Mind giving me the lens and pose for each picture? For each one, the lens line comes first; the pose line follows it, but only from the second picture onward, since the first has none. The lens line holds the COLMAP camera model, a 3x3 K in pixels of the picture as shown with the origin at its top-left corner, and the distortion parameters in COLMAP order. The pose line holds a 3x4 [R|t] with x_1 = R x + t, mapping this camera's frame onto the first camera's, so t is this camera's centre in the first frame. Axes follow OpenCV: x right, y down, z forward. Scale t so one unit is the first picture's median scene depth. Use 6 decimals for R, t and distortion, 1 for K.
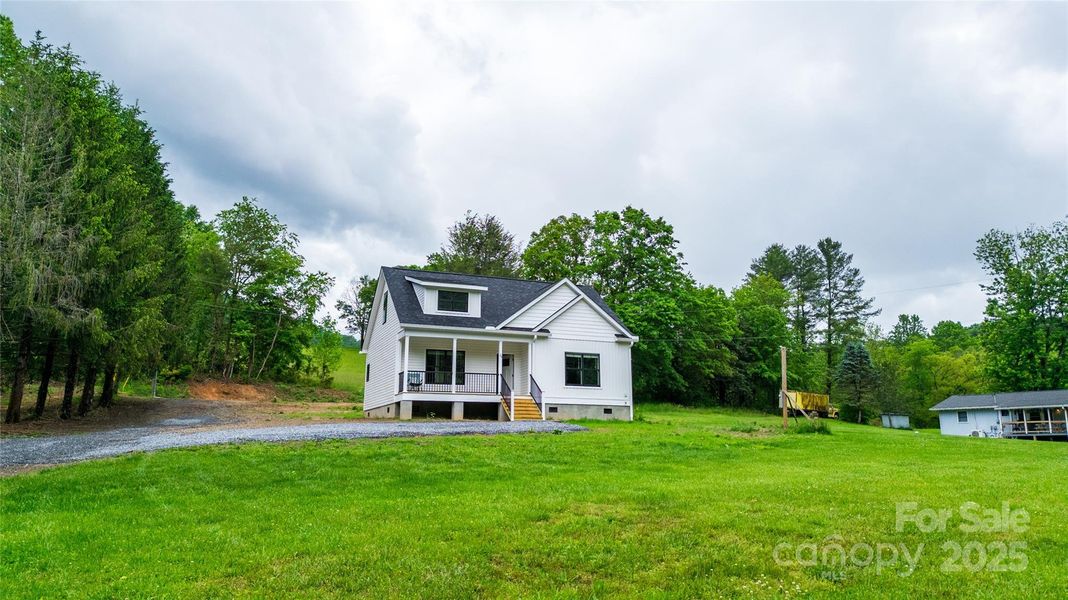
lens RADIAL K [[742.4, 0, 534.0], [0, 742.4, 300.0], [0, 0, 1]] dist [0.115081, -0.159563]
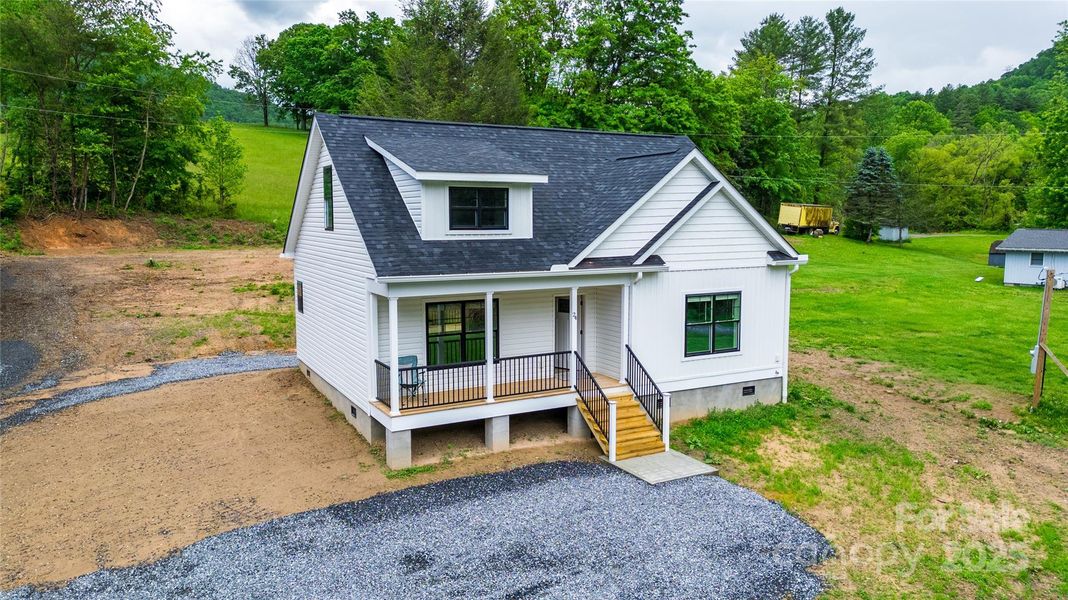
lens RADIAL K [[744.8, 0, 534.0], [0, 744.8, 300.0], [0, 0, 1]] dist [0.078990, -0.076030]
pose [[0.994097, -0.015575, 0.107373, -0.055874], [-0.018224, 0.951612, 0.306760, -0.039867], [-0.106956, -0.306906, 0.945711, 0.231204]]
